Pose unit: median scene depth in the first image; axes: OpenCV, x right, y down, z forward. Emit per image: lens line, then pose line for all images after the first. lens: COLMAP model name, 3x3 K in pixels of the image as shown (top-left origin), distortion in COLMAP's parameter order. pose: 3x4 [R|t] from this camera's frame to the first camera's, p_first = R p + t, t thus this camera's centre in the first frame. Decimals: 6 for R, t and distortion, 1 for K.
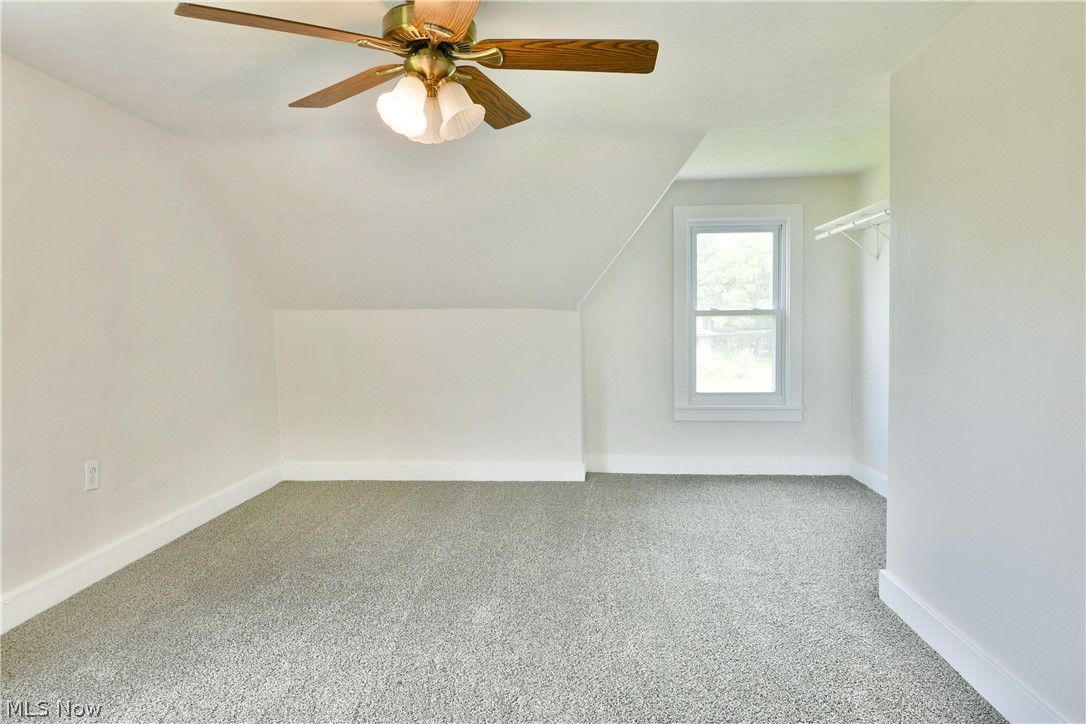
lens RADIAL K [[665.7, 0, 541.1], [0, 665.7, 369.1], [0, 0, 1]] dist [-0.015721, -0.001826]
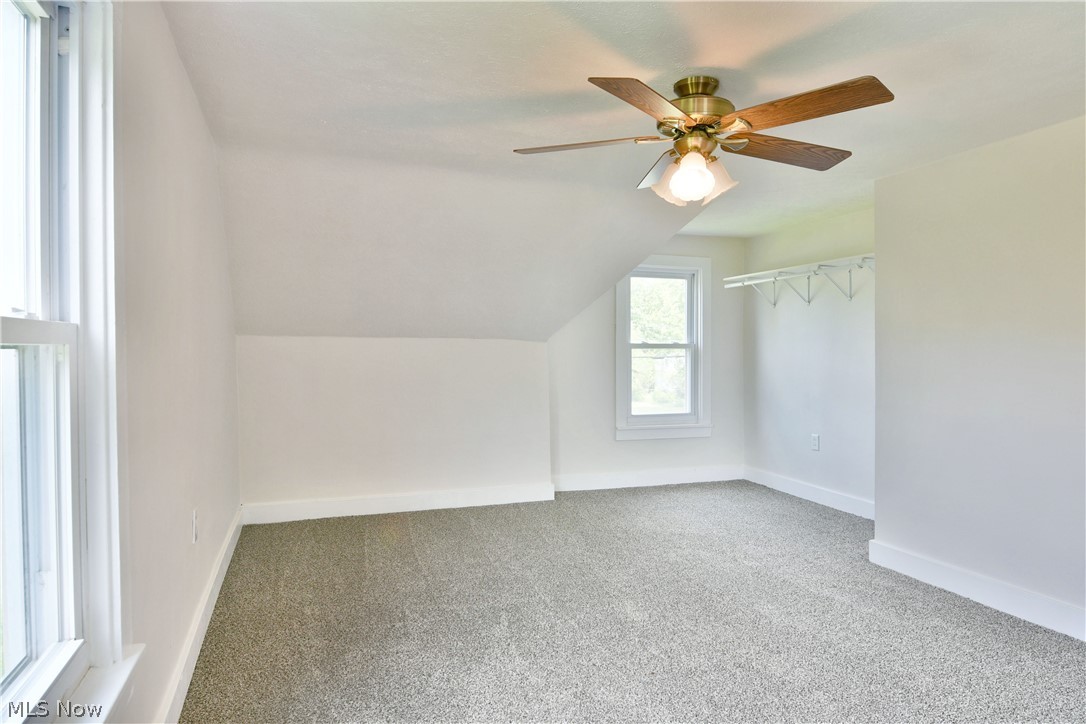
lens RADIAL K [[665.7, 0, 541.1], [0, 665.7, 369.1], [0, 0, 1]] dist [-0.015721, -0.001826]
pose [[0.919563, 0.000101, 0.392942, -0.375907], [0.016479, 0.999110, -0.038819, -0.002051], [-0.392597, 0.042172, 0.918743, 0.006195]]
